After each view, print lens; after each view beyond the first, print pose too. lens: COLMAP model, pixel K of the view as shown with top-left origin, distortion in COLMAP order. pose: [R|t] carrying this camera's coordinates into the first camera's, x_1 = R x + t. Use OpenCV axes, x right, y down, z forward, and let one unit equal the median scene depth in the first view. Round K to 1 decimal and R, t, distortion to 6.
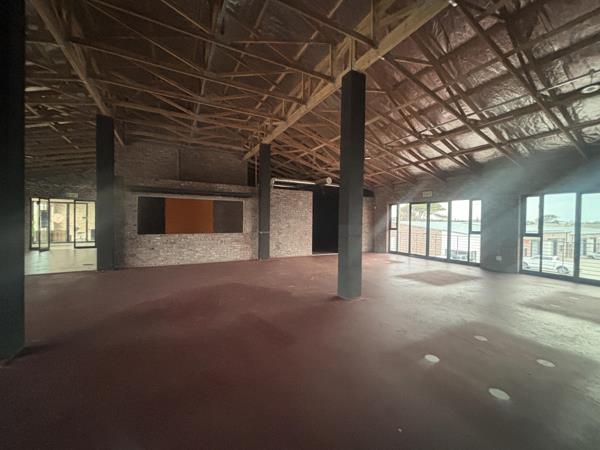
lens RADIAL K [[246.3, 0, 302.8], [0, 246.3, 223.2], [0, 0, 1]] dist [0.010523, -0.000047]
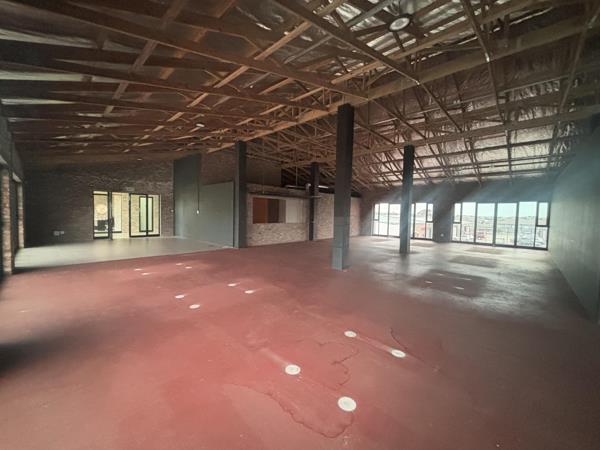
lens RADIAL K [[246.3, 0, 303.9], [0, 246.3, 231.3], [0, 0, 1]] dist [0.010523, -0.000047]
pose [[0.947454, -0.014920, 0.319544, -0.750631], [-0.008189, 0.997453, 0.070853, -0.013088], [-0.319788, -0.069747, 0.944919, -0.414935]]
